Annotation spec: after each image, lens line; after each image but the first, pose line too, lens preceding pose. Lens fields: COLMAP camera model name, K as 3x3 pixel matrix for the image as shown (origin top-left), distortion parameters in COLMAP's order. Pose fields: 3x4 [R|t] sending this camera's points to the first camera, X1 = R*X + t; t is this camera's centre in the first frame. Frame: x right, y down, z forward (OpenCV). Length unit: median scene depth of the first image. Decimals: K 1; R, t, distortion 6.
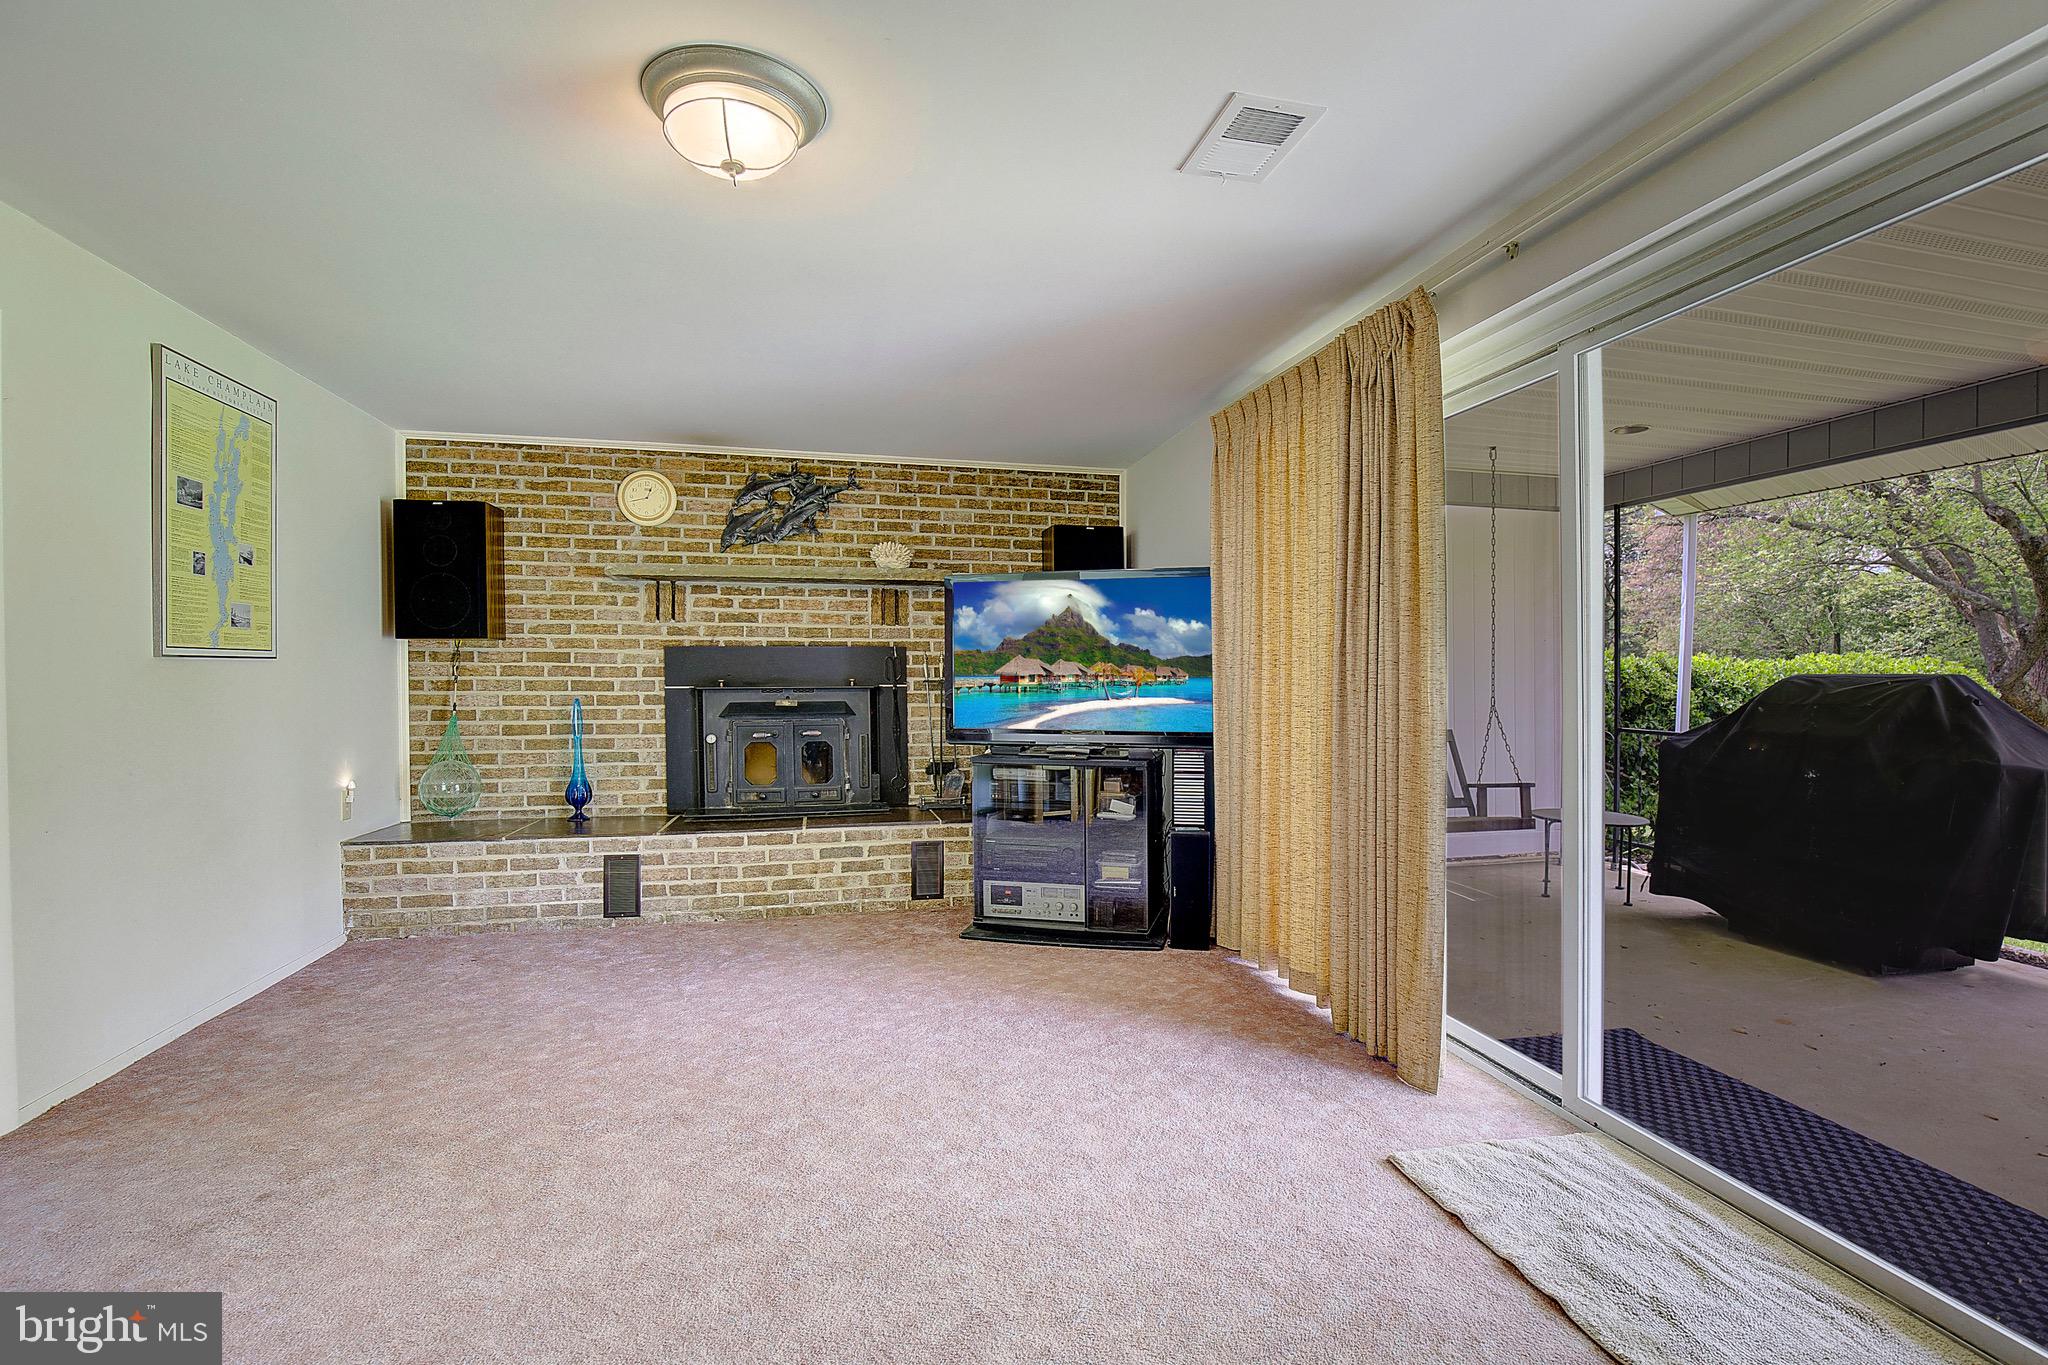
lens RADIAL K [[946.2, 0, 1044.3], [0, 946.2, 673.3], [0, 0, 1]] dist [-0.027516, 0.000848]
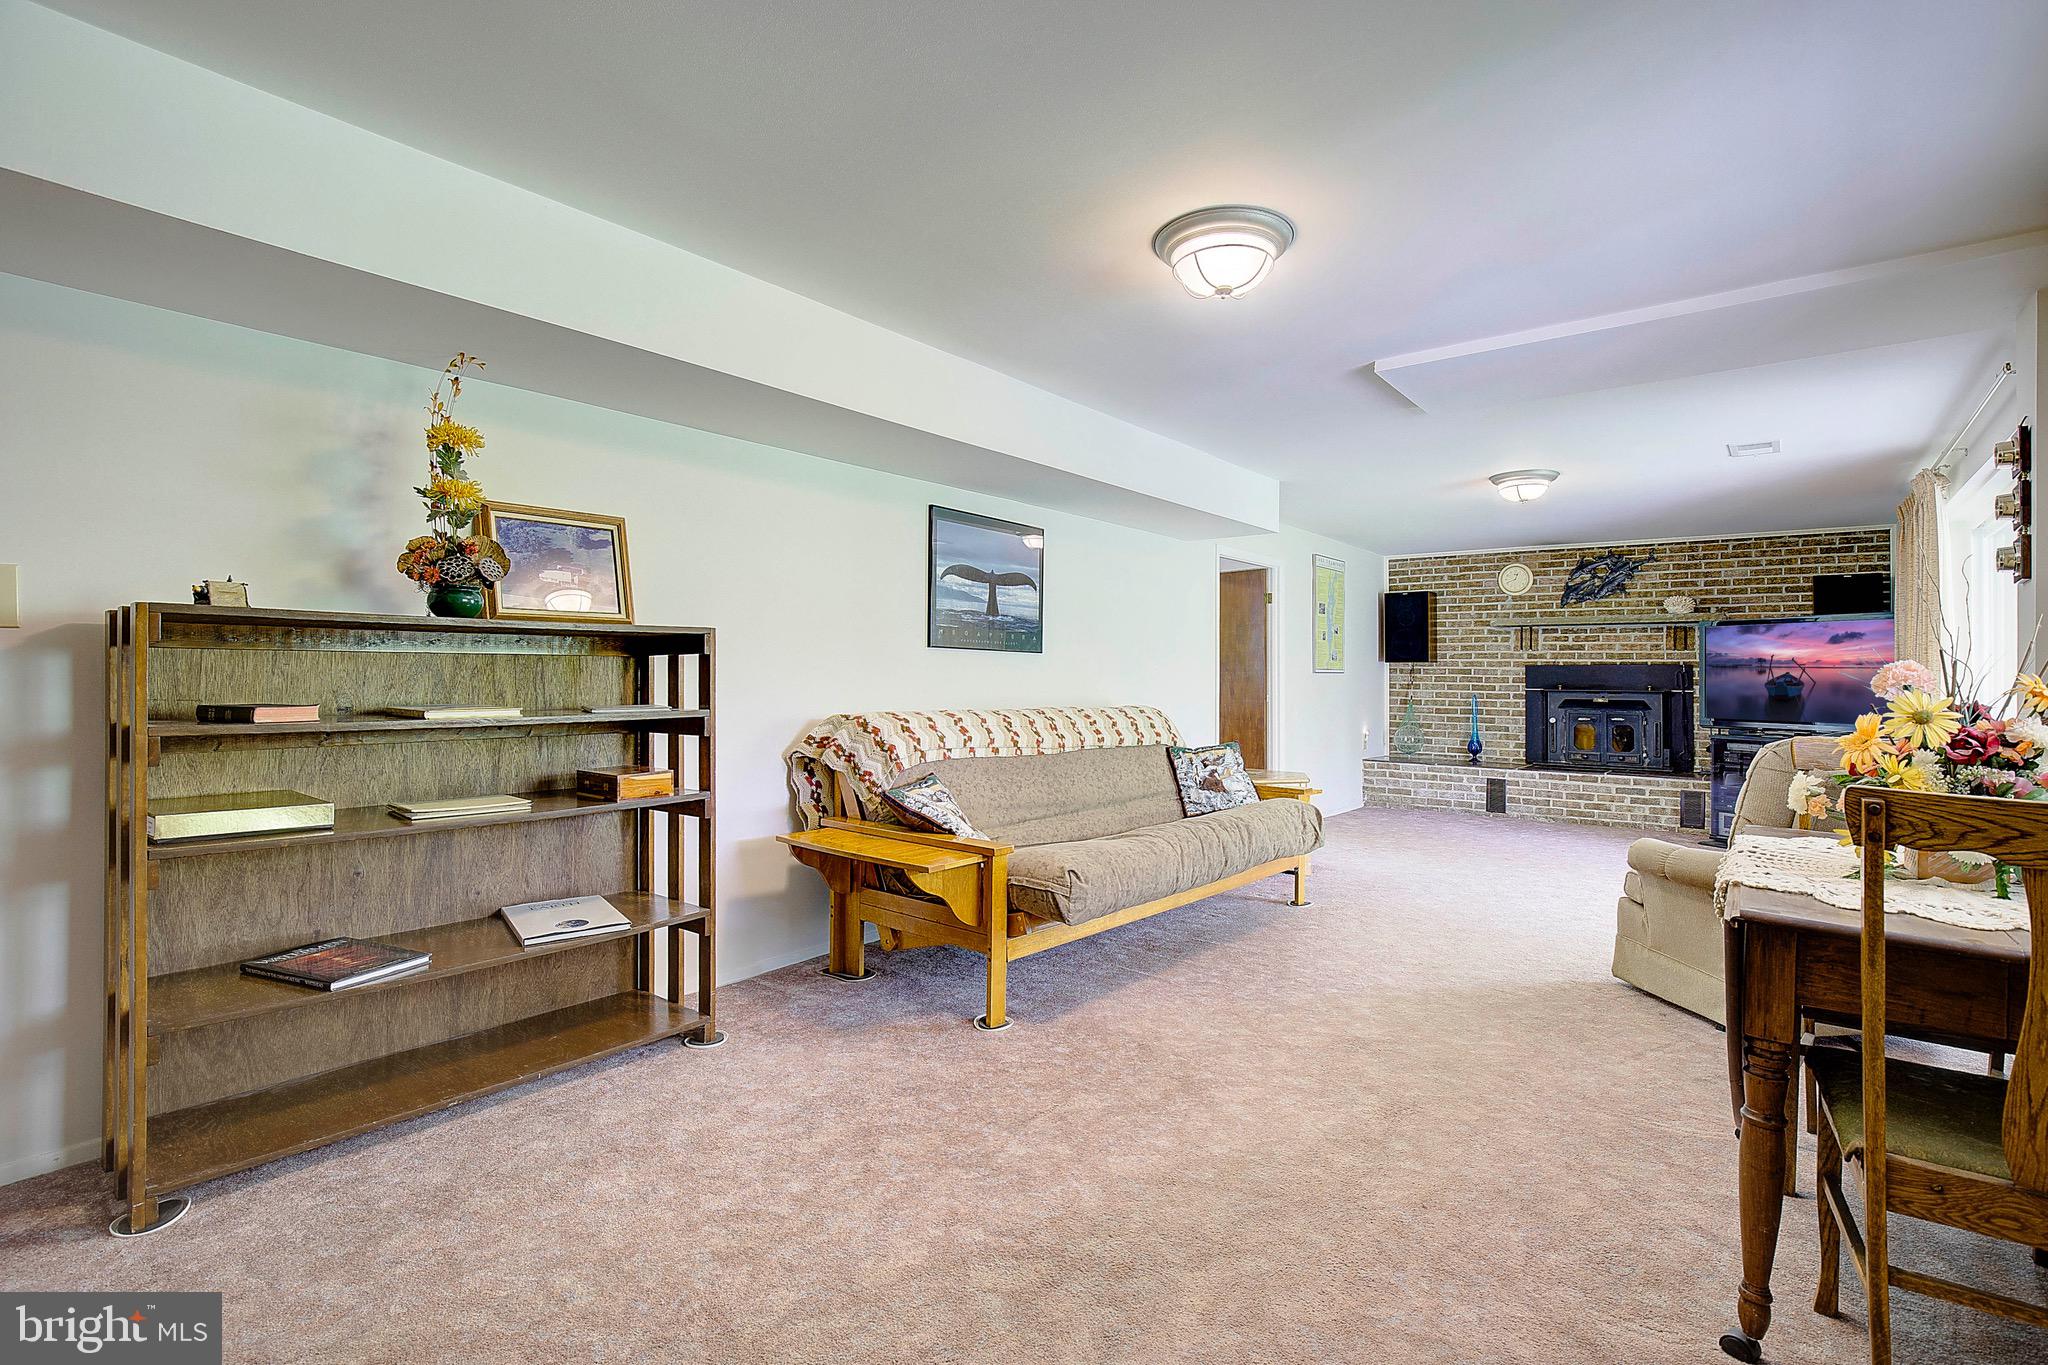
lens RADIAL K [[946.2, 0, 1044.3], [0, 946.2, 673.3], [0, 0, 1]] dist [-0.027516, 0.000848]
pose [[0.619949, 0.003040, -0.784636, 0.393083], [-0.011978, 0.999913, -0.005590, 0.005830], [0.784551, 0.012864, 0.619931, -0.740919]]
